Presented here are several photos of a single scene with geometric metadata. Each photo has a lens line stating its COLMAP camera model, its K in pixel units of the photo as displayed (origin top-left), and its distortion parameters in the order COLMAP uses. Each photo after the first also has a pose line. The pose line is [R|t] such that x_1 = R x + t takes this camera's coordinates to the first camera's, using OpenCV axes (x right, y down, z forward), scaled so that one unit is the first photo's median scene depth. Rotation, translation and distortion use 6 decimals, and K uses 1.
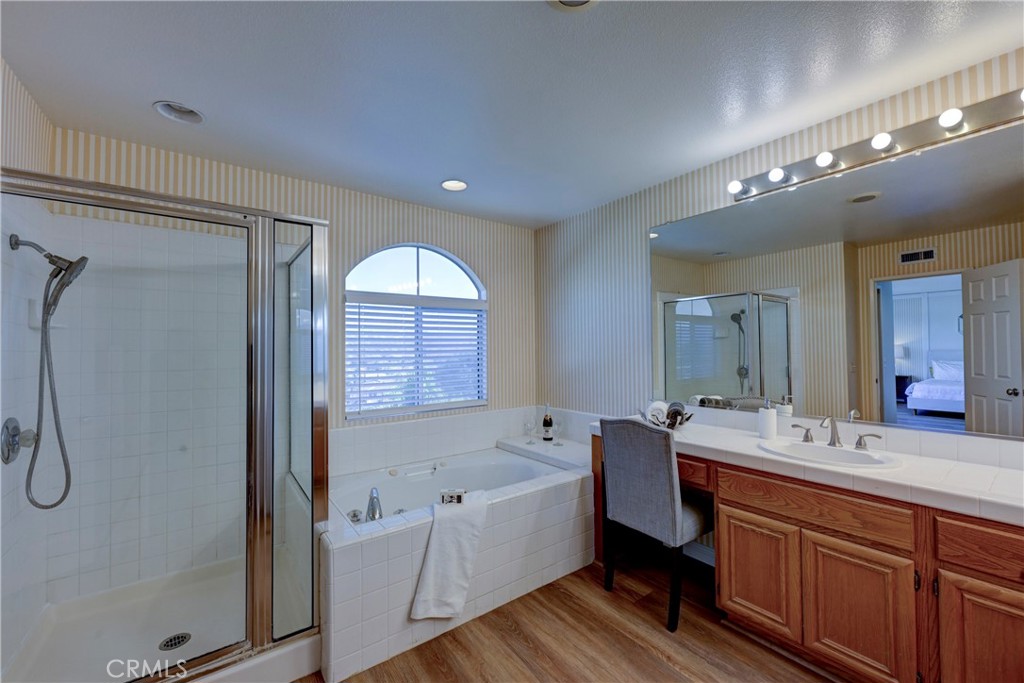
lens RADIAL K [[406.2, 0, 506.9], [0, 406.2, 339.8], [0, 0, 1]] dist [-0.002518, 0.000709]
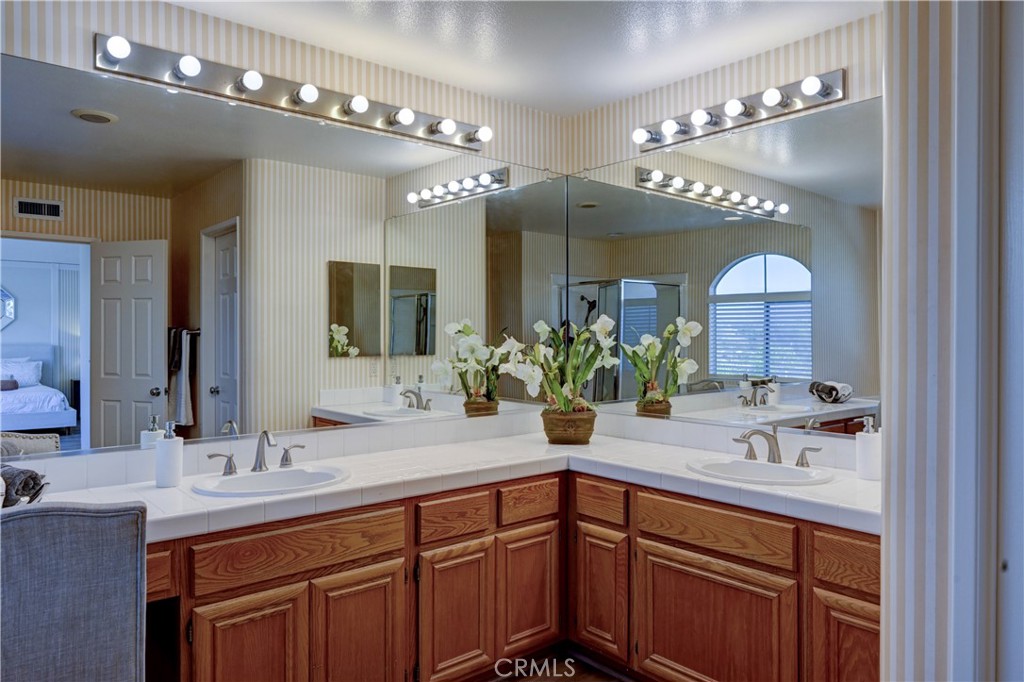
lens RADIAL K [[676.1, 0, 508.9], [0, 676.1, 340.1], [0, 0, 1]] dist [0.004416, 0.001778]
pose [[-0.062158, 0.003874, 0.998059, -0.492917], [-0.020837, 0.999769, -0.005178, 0.019645], [-0.997849, -0.021118, -0.062063, 0.658501]]
